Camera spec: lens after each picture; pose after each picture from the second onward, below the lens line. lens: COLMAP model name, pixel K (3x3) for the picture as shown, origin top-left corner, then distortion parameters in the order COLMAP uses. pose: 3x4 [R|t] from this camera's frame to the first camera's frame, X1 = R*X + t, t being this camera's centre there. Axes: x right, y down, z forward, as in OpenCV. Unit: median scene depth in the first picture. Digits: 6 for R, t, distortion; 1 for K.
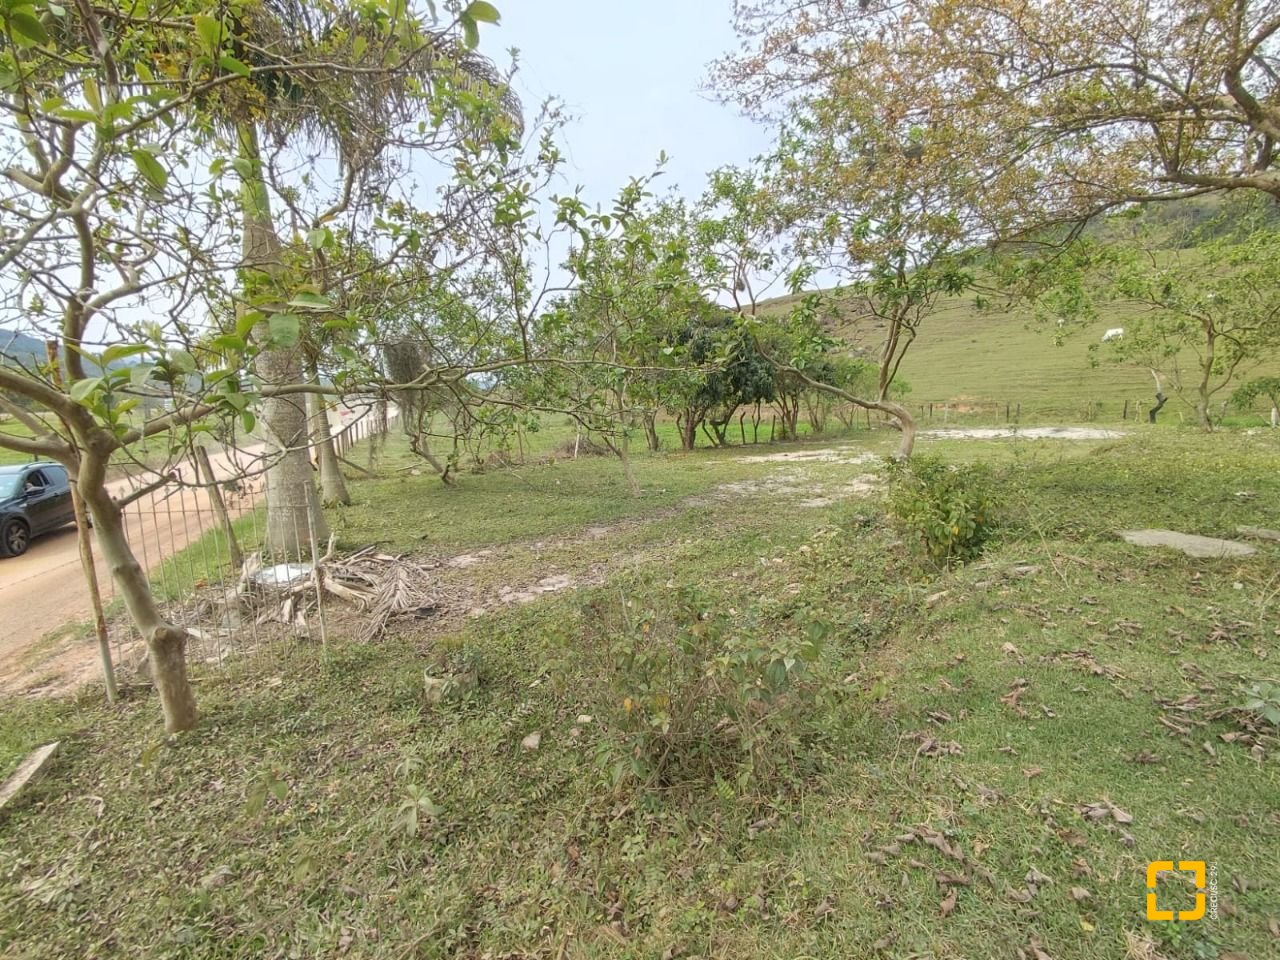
lens RADIAL K [[588.2, 0, 640.2], [0, 588.2, 480.1], [0, 0, 1]] dist [-0.003672, 0.001702]
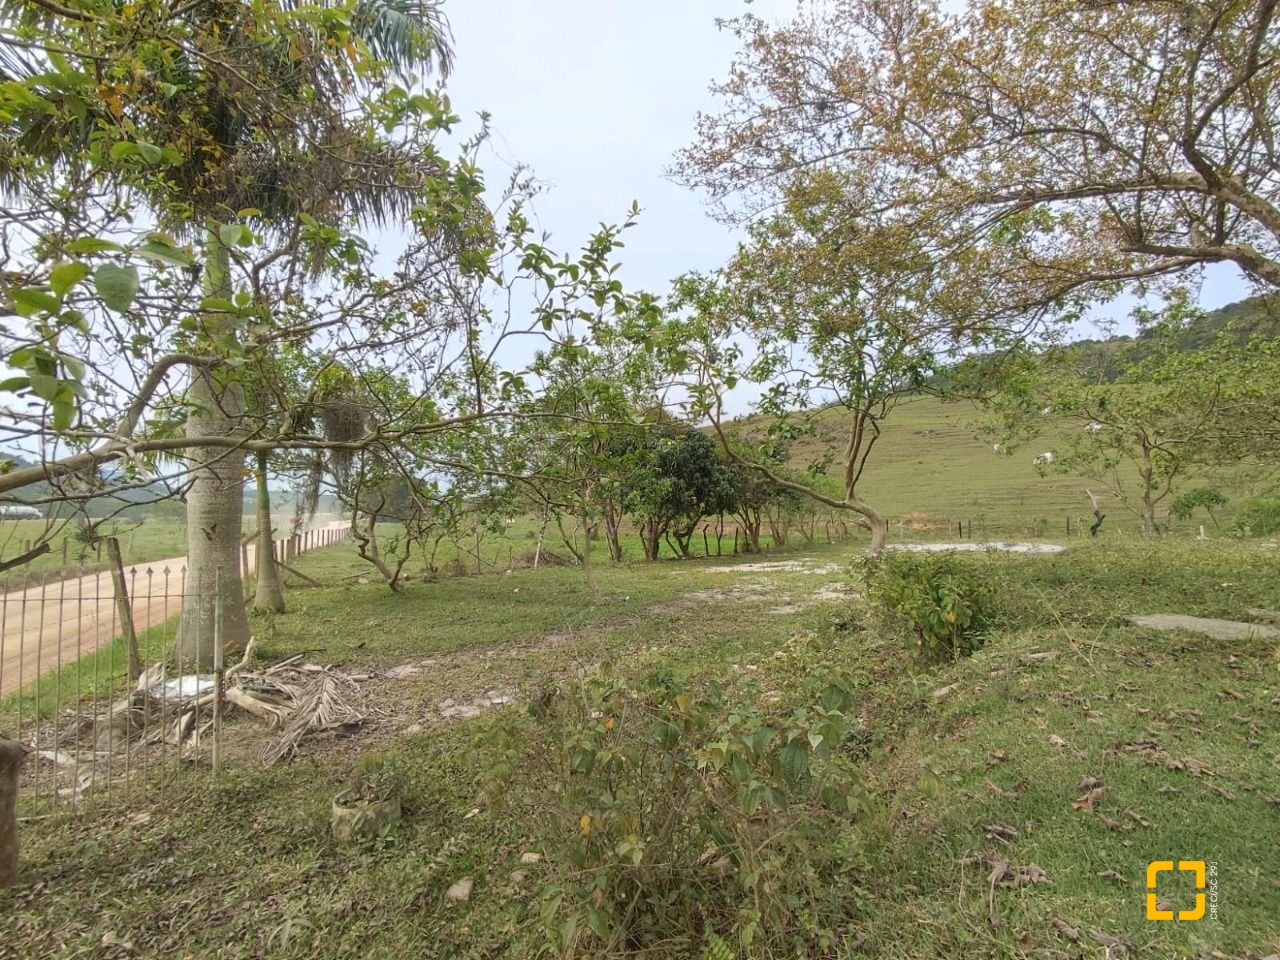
lens RADIAL K [[588.2, 0, 641.2], [0, 588.2, 478.9], [0, 0, 1]] dist [-0.003672, 0.001702]
pose [[0.997841, 0.016265, 0.063627, -0.002897], [-0.003442, 0.980465, -0.196663, 0.052378], [-0.065582, 0.196020, 0.978404, 0.097826]]
